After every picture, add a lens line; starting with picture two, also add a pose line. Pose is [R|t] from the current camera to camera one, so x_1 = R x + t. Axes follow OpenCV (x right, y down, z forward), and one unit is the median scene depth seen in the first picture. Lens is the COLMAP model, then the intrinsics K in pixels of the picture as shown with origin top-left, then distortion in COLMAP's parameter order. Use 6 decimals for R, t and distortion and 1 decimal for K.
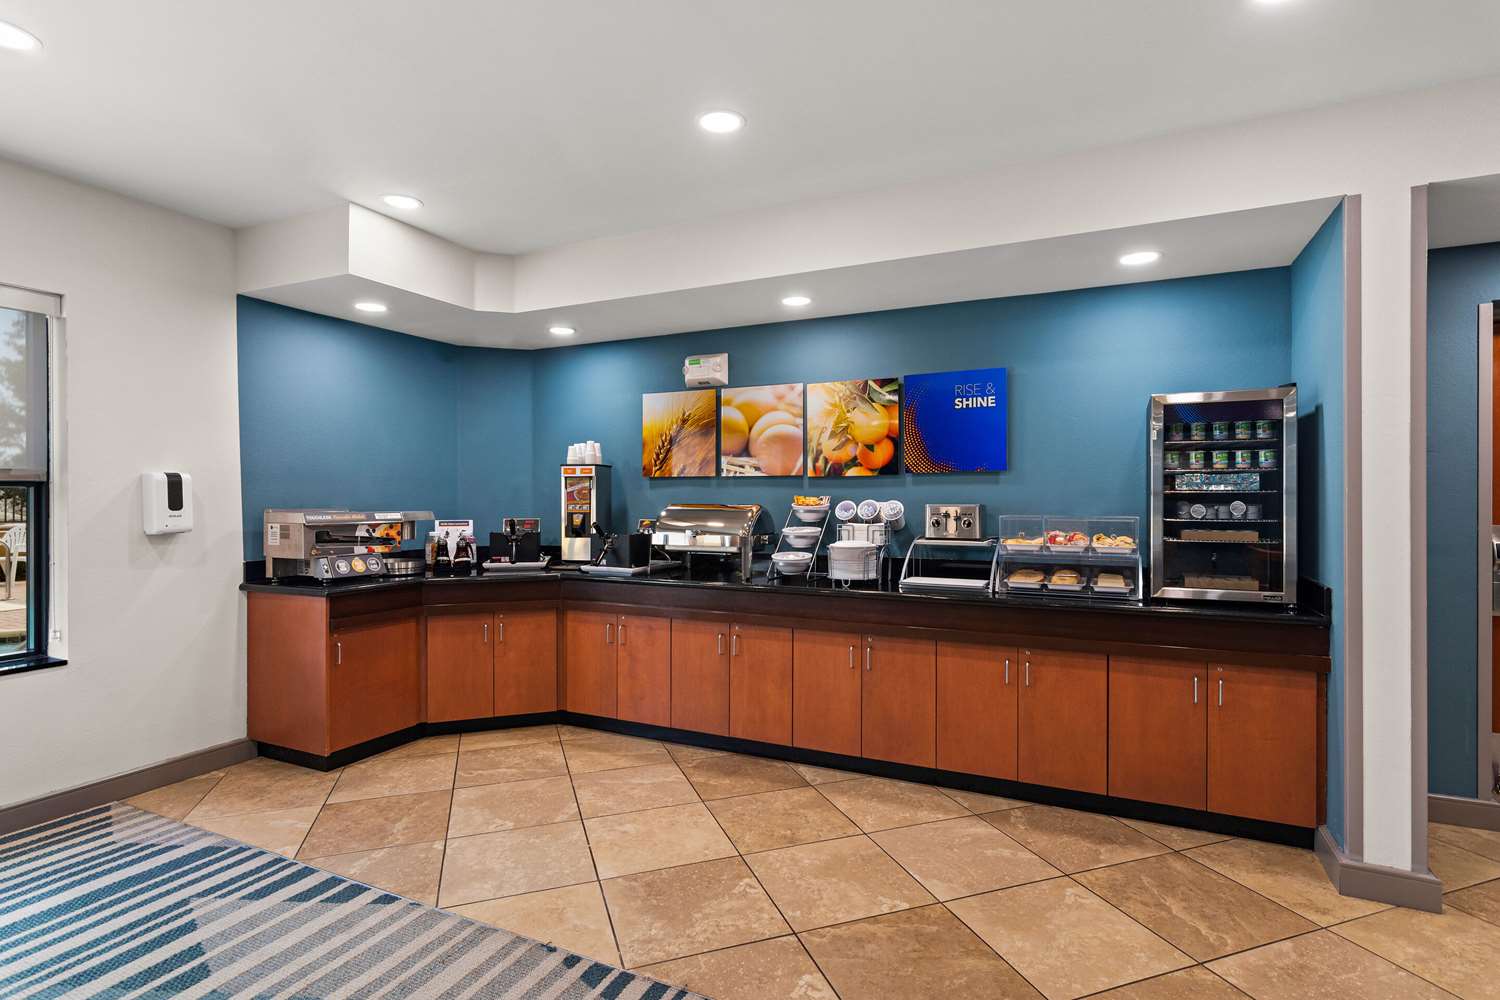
lens RADIAL K [[740.4, 0, 738.7], [0, 740.4, 496.4], [0, 0, 1]] dist [0.015745, 0.000304]
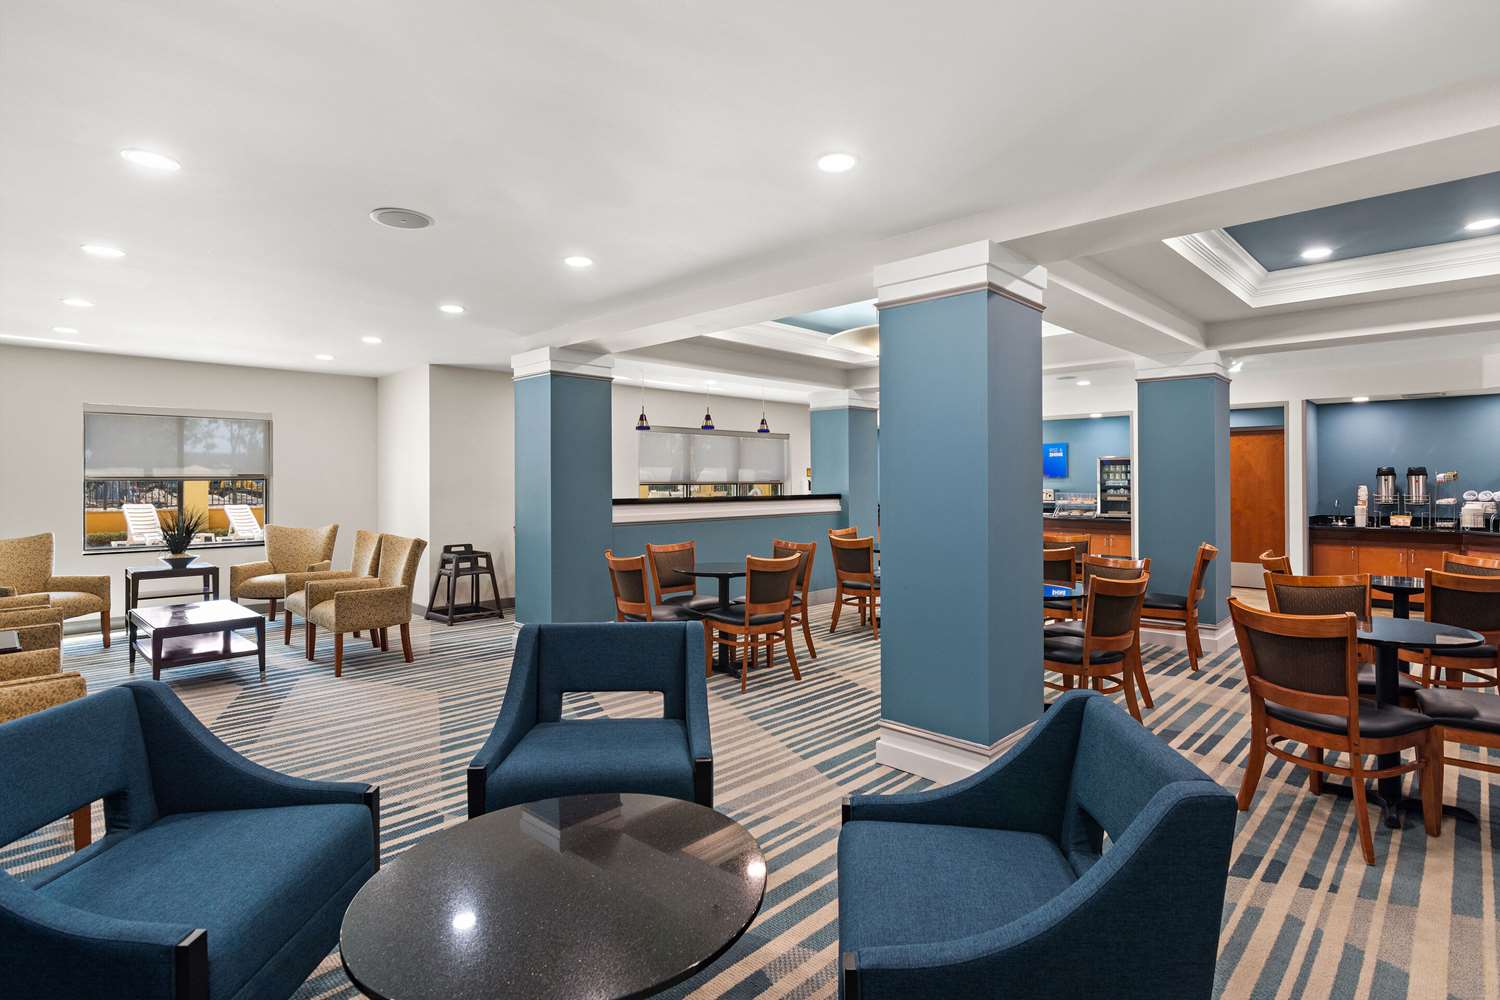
lens RADIAL K [[740.4, 0, 758.1], [0, 740.4, 484.1], [0, 0, 1]] dist [0.015745, 0.000304]
pose [[0.945573, 0.008991, -0.325286, 0.199654], [-0.010718, 0.999936, -0.003516, 0.015958], [0.325233, 0.006811, 0.945609, -2.683218]]
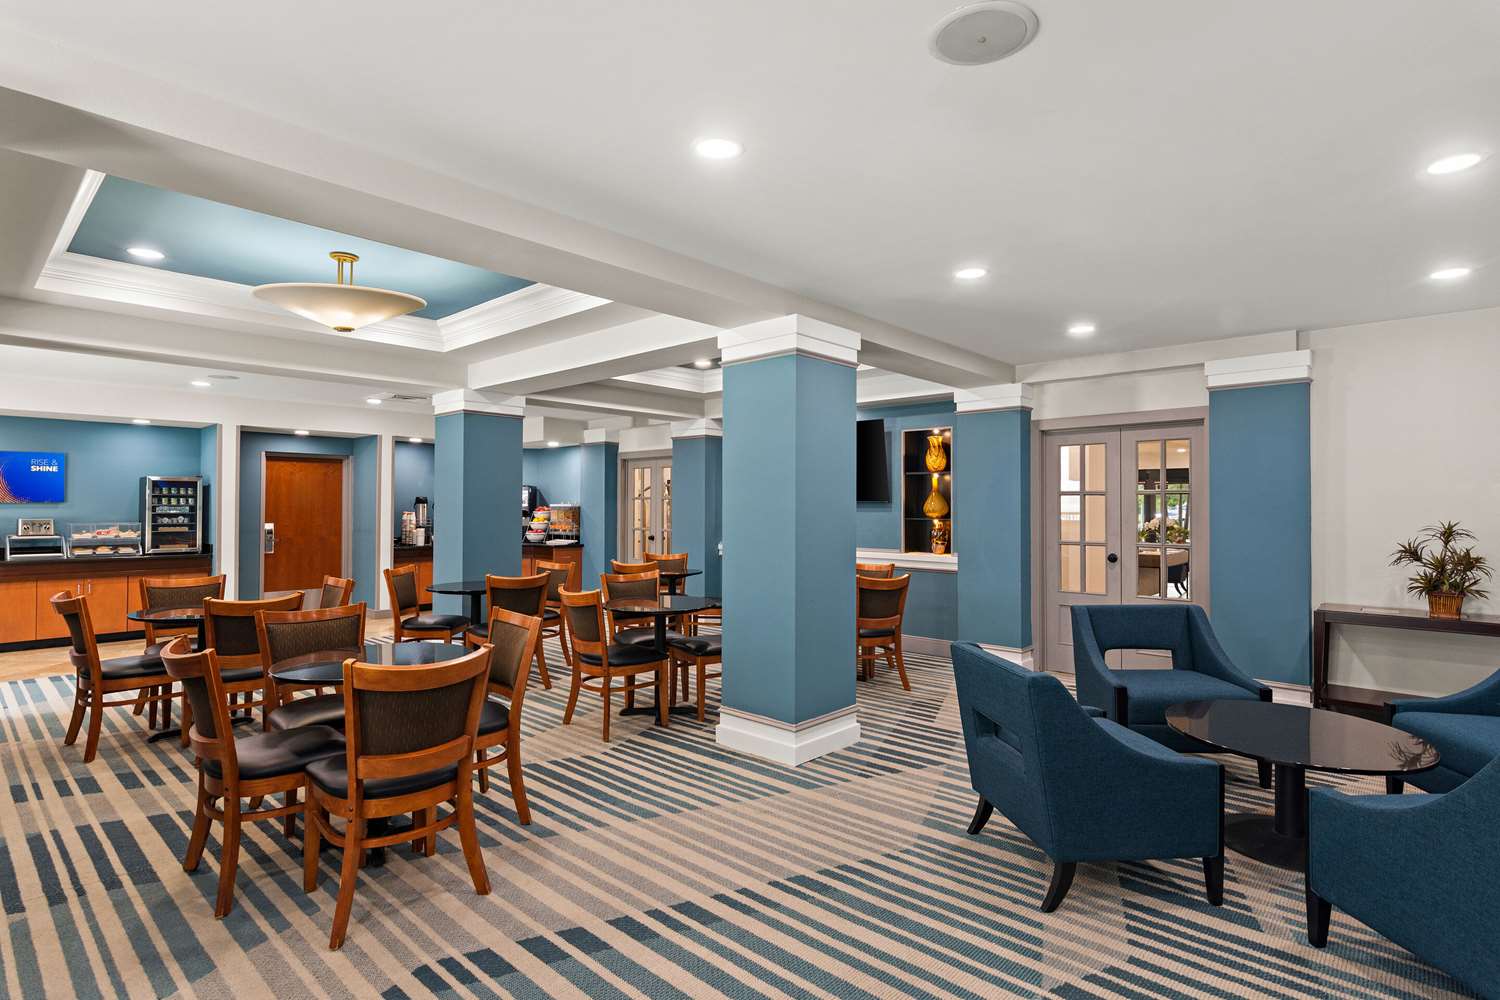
lens RADIAL K [[749.8, 0, 754.6], [0, 749.8, 505.6], [0, 0, 1]] dist [0.005643, 0.000372]
pose [[0.303898, 0.011085, 0.952640, -1.308920], [0.003449, 0.999913, -0.012736, 0.009218], [-0.952698, 0.007156, 0.303833, -1.828931]]
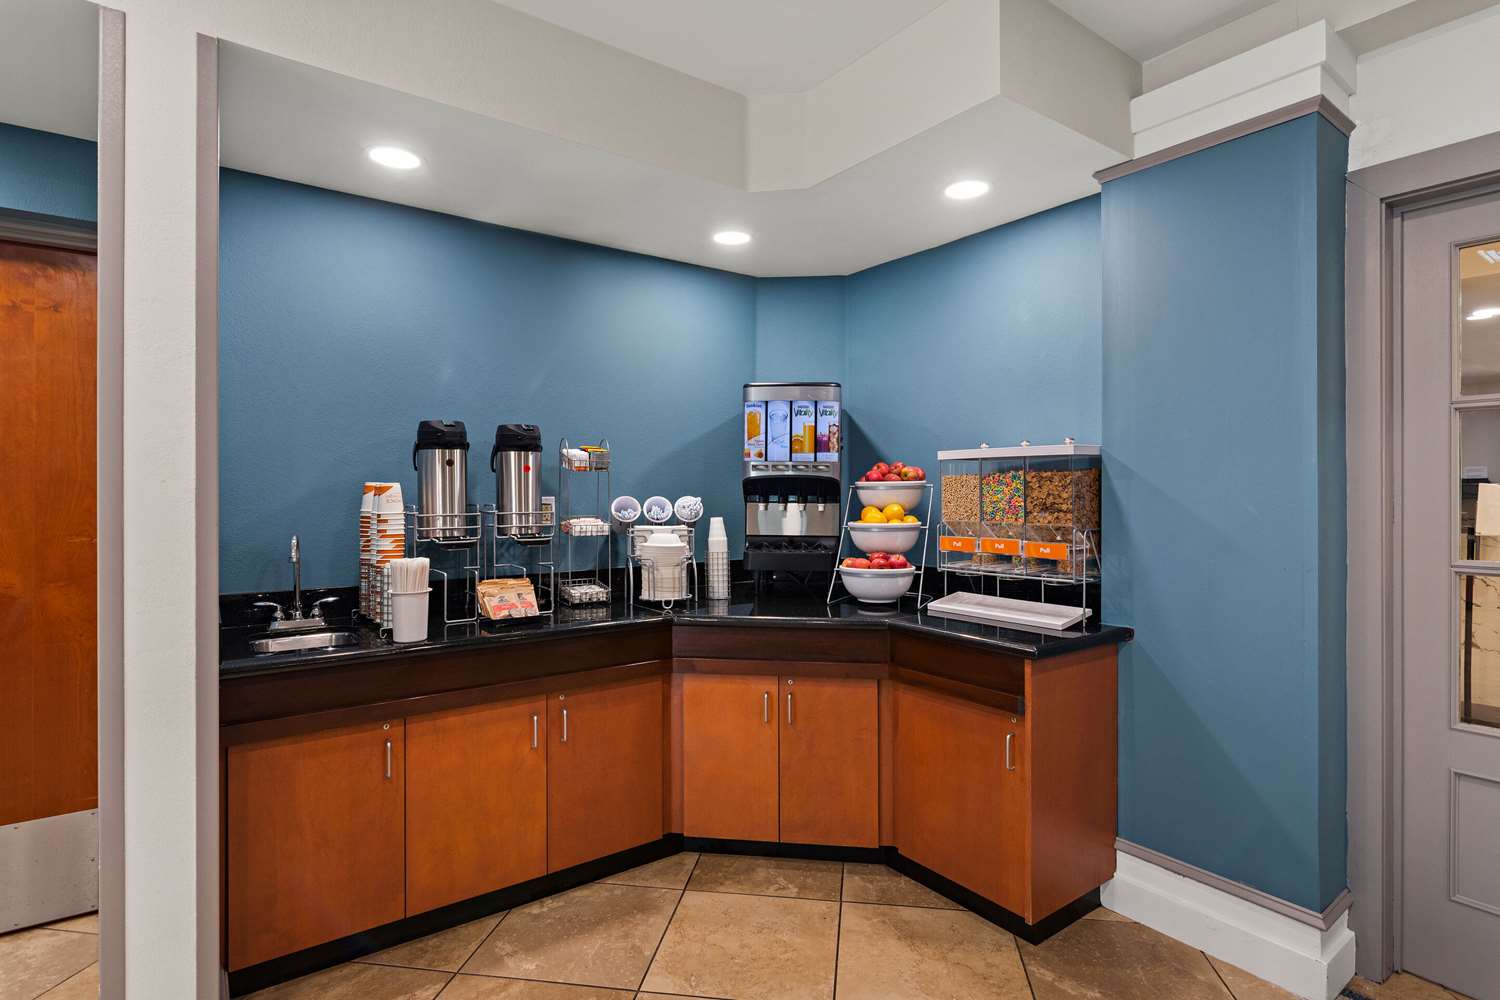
lens RADIAL K [[749.8, 0, 753.4], [0, 749.8, 496.2], [0, 0, 1]] dist [0.005643, 0.000372]
pose [[0.483895, 0.004419, 0.875115, 0.917849], [0.006411, 0.999943, -0.008594, 0.013267], [-0.875103, 0.009769, 0.483839, -0.055862]]
